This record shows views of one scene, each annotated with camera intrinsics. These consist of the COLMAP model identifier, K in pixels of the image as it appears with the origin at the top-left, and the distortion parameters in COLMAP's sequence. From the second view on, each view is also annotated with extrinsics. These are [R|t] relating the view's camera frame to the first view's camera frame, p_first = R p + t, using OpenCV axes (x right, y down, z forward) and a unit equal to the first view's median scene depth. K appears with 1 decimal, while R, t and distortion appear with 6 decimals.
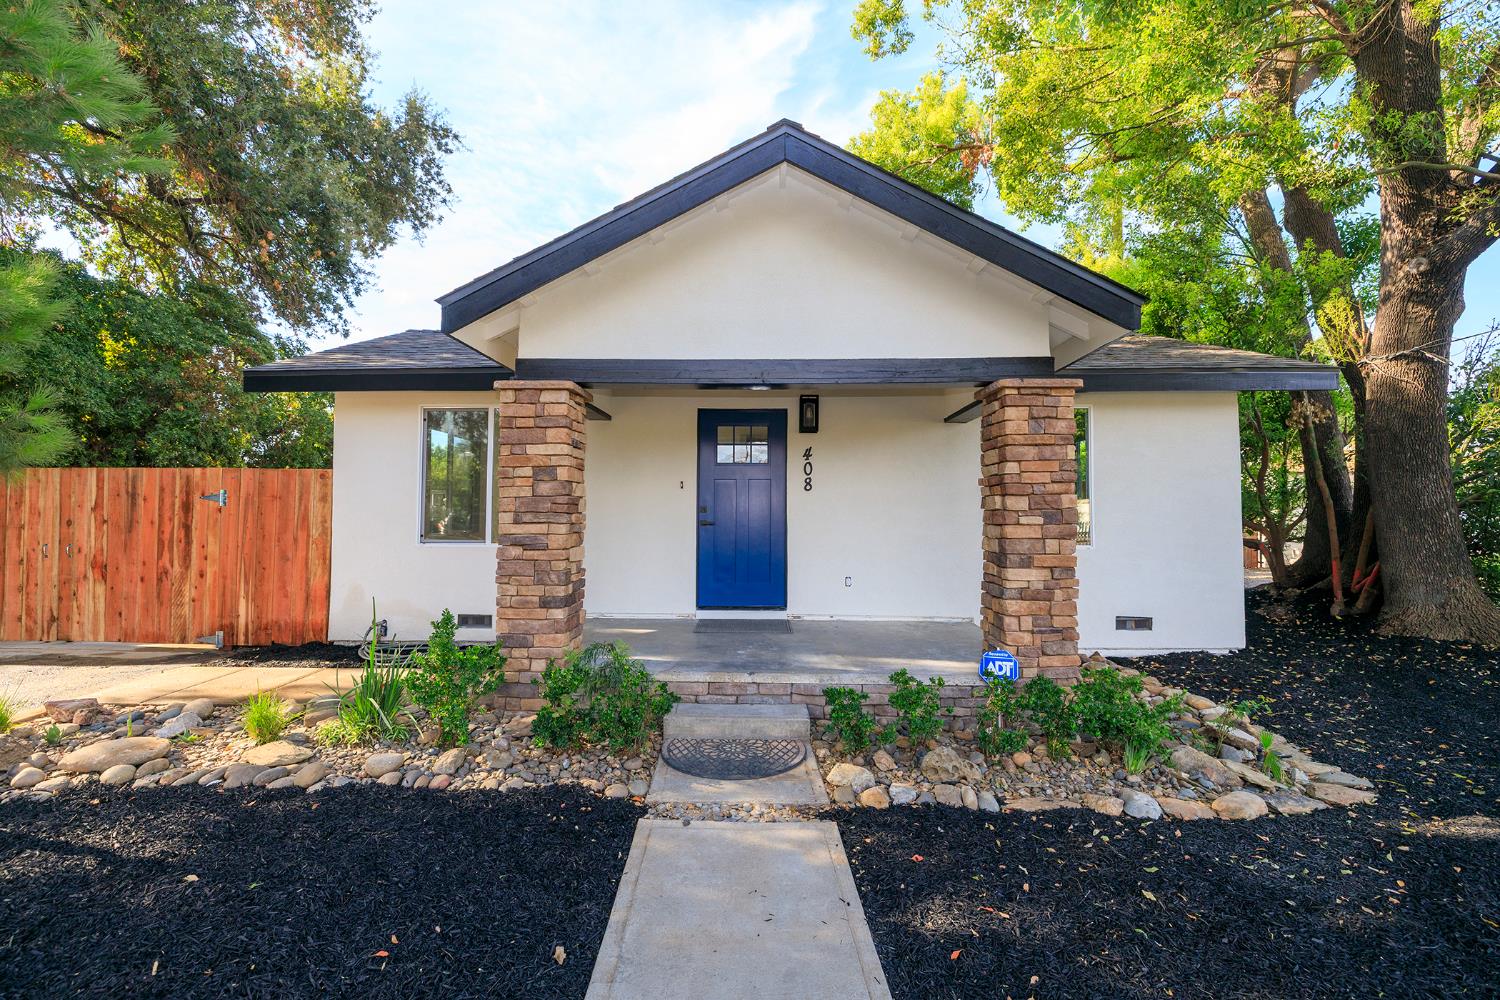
lens RADIAL K [[626.9, 0, 743.3], [0, 626.9, 491.3], [0, 0, 1]] dist [0.000276, 0.000114]
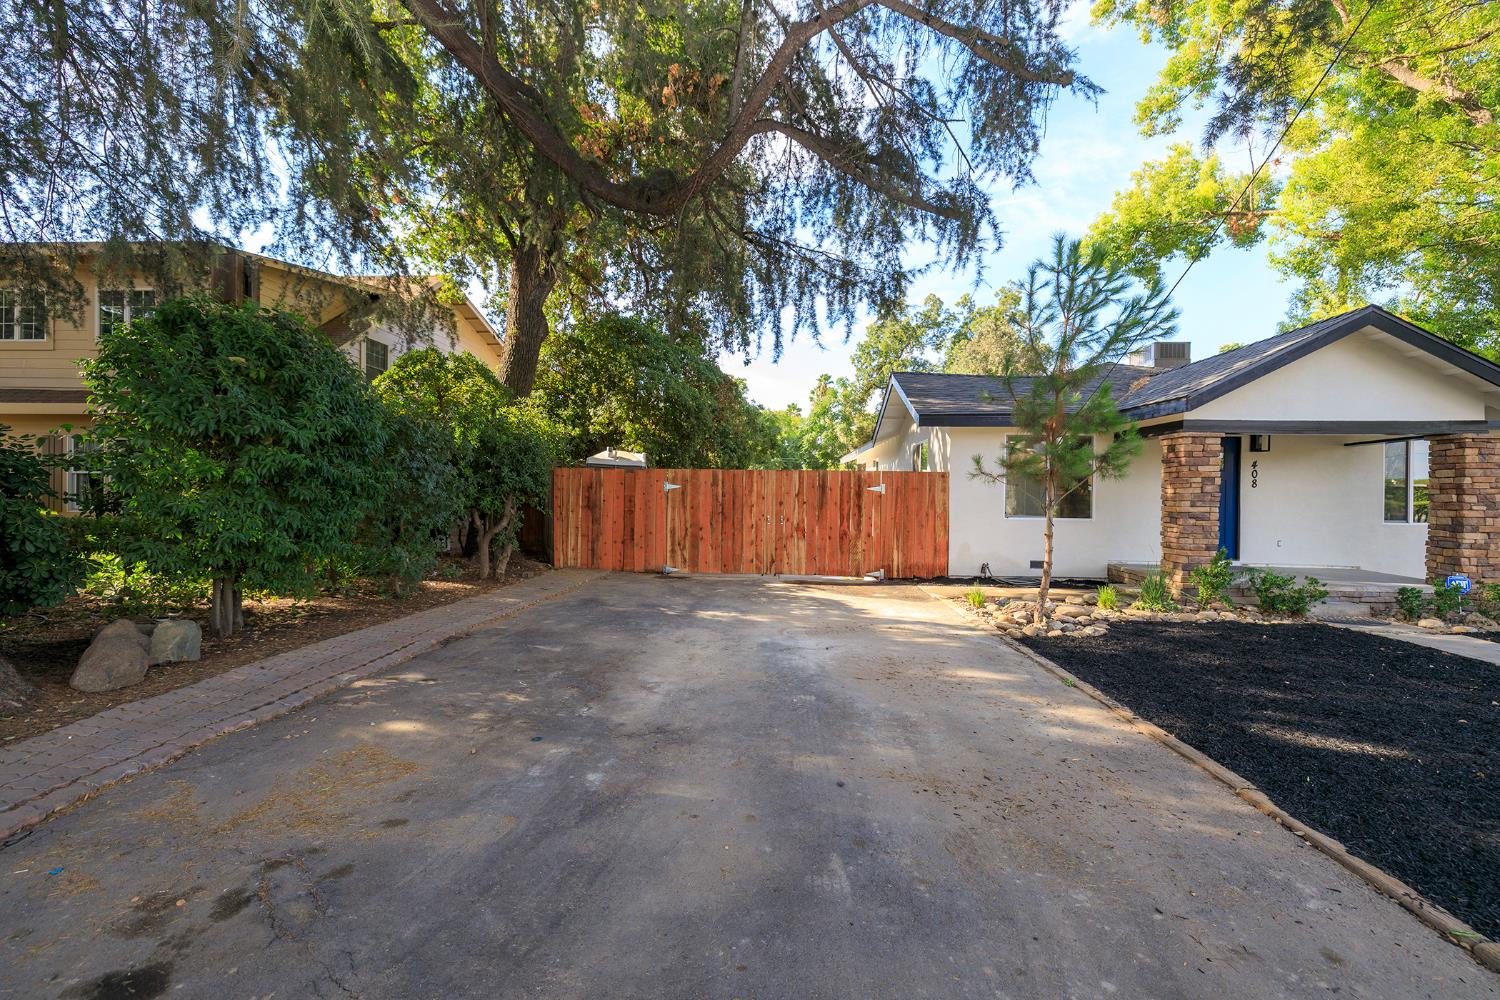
lens RADIAL K [[626.9, 0, 748.4], [0, 626.9, 496.4], [0, 0, 1]] dist [0.000276, 0.000114]
pose [[0.999051, 0.008843, -0.042638, -1.119981], [-0.007289, 0.999308, 0.036475, -0.027972], [0.042931, -0.036130, 0.998425, -0.668256]]
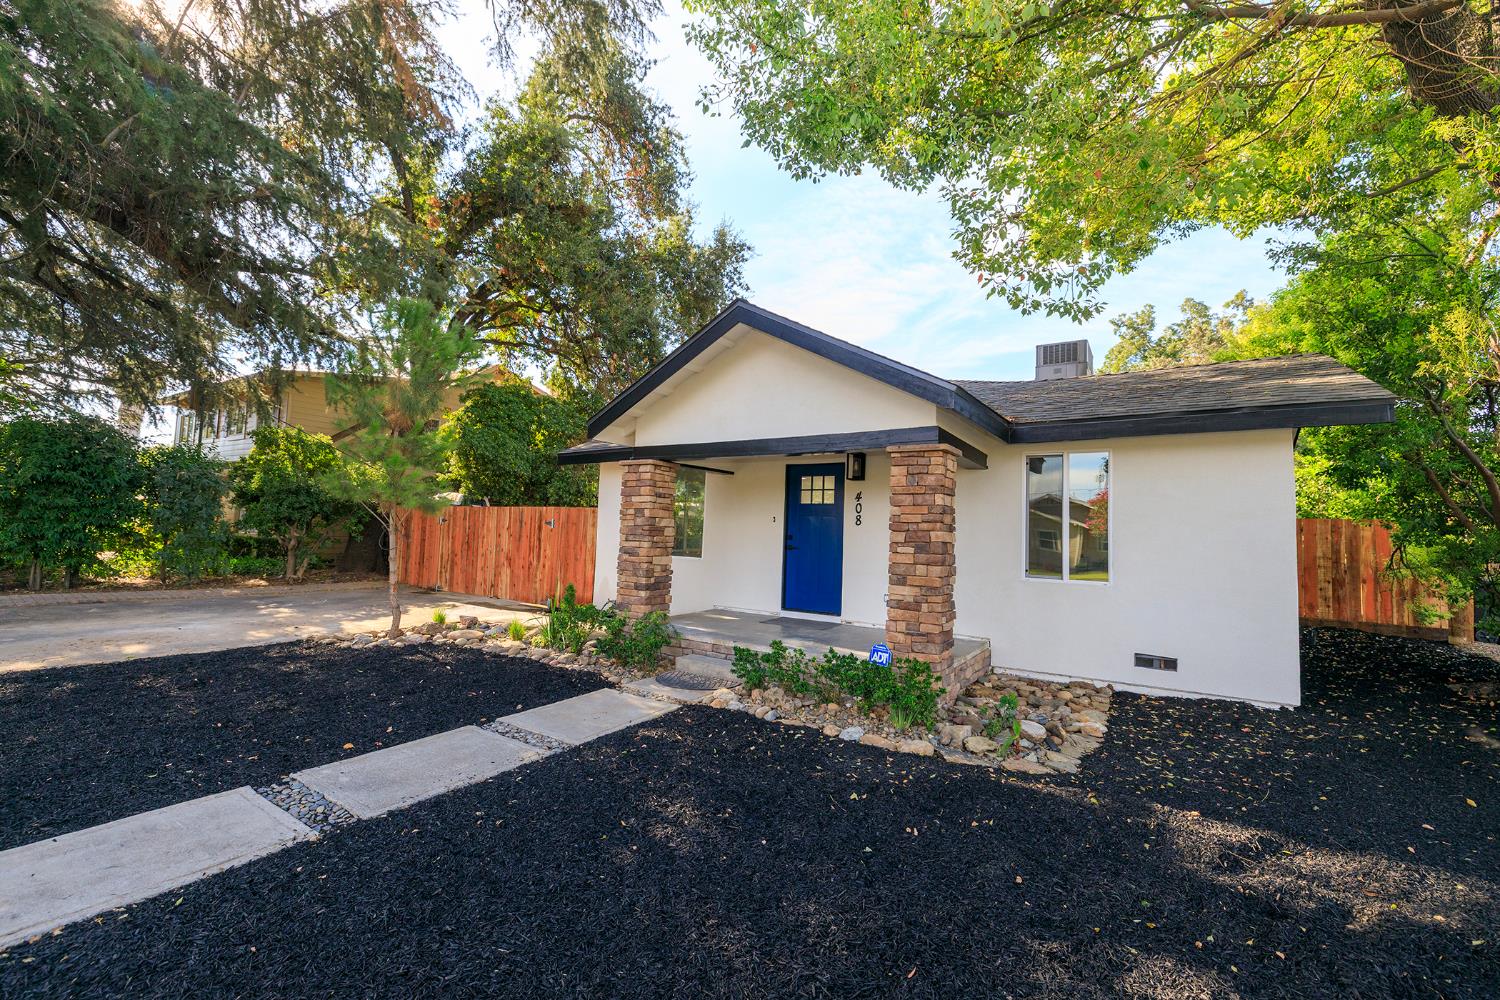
lens RADIAL K [[626.9, 0, 742.4], [0, 626.9, 497.7], [0, 0, 1]] dist [0.000276, 0.000114]
pose [[0.842345, -0.006219, -0.538903, 0.591179], [-0.014851, 0.999286, -0.034745, -0.009482], [0.538735, 0.037270, 0.841651, -0.216178]]
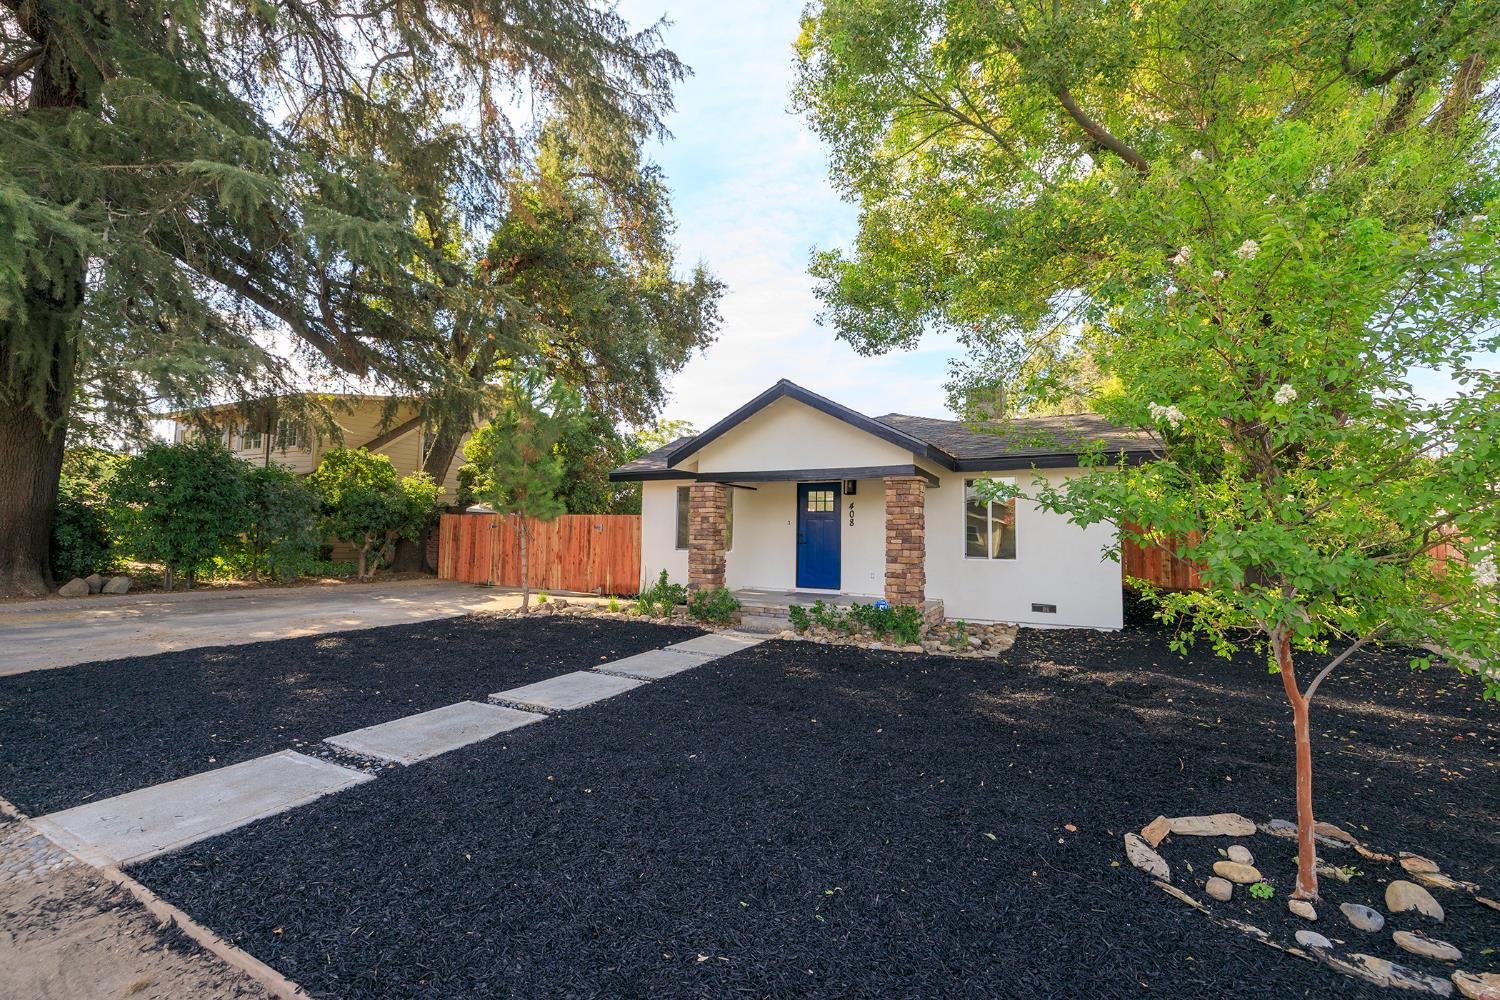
lens RADIAL K [[627.9, 0, 743.0], [0, 627.9, 496.4], [0, 0, 1]] dist [-0.002967, 0.000891]
pose [[0.894178, -0.016192, -0.447419, 0.639344], [-0.000532, 0.999307, -0.037226, -0.018945], [0.447712, 0.033525, 0.893549, -0.796360]]
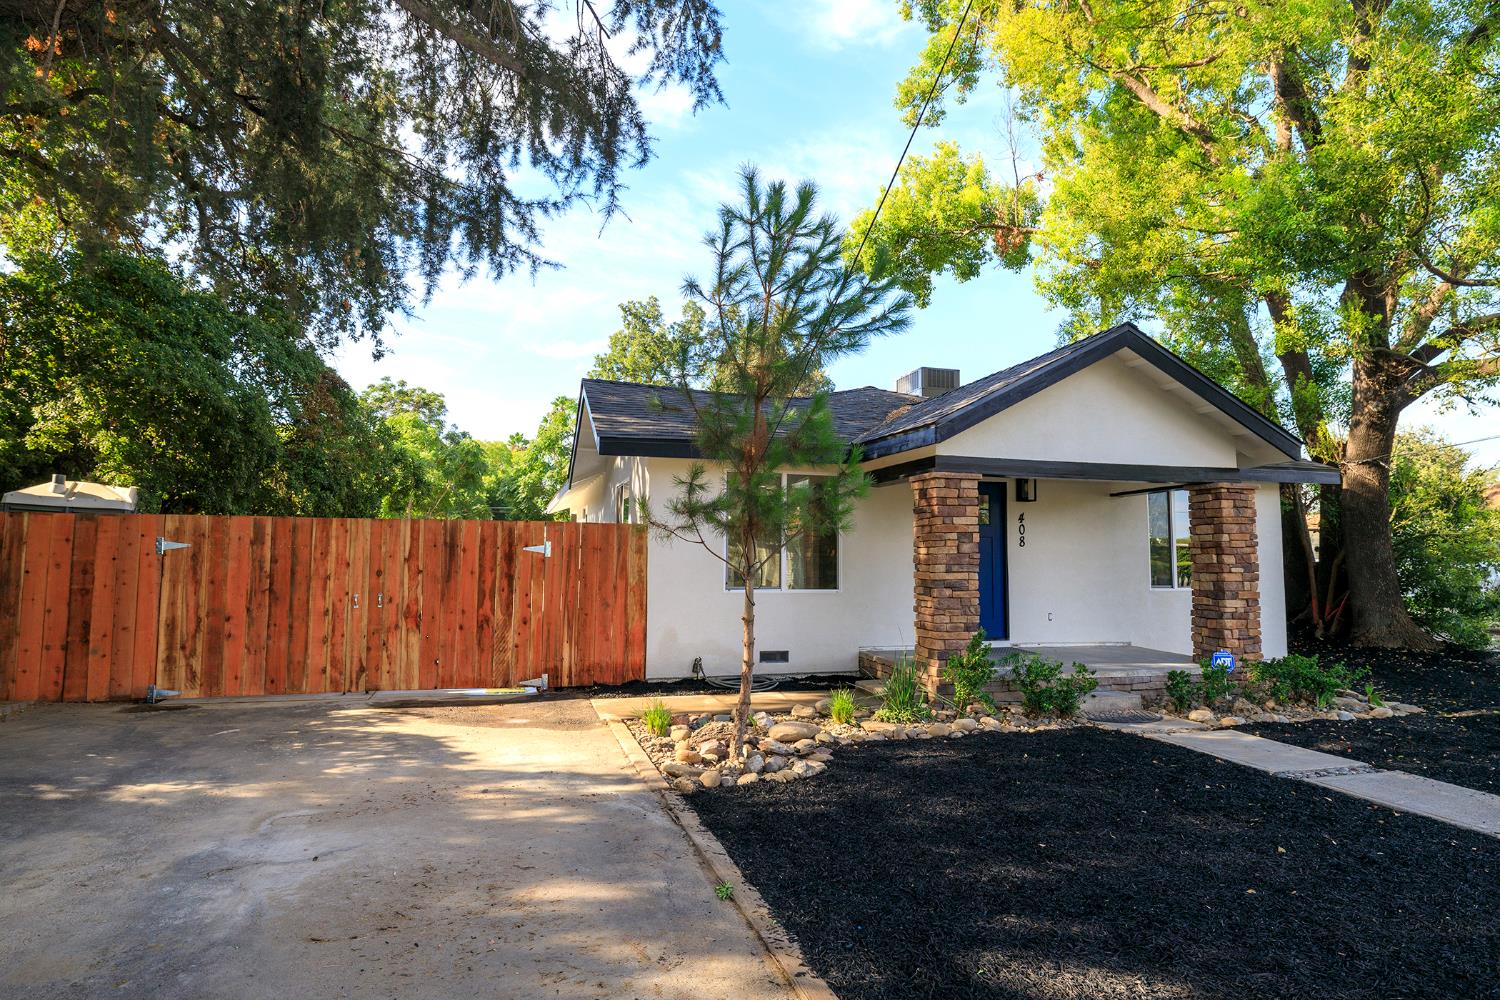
lens RADIAL K [[830.4, 0, 744.0], [0, 830.4, 493.8], [0, 0, 1]] dist [-0.000791, -0.000978]
pose [[0.957300, 0.025656, 0.287956, -0.925278], [-0.013048, 0.998874, -0.045621, -0.024083], [-0.288802, 0.039916, 0.956556, -0.465935]]
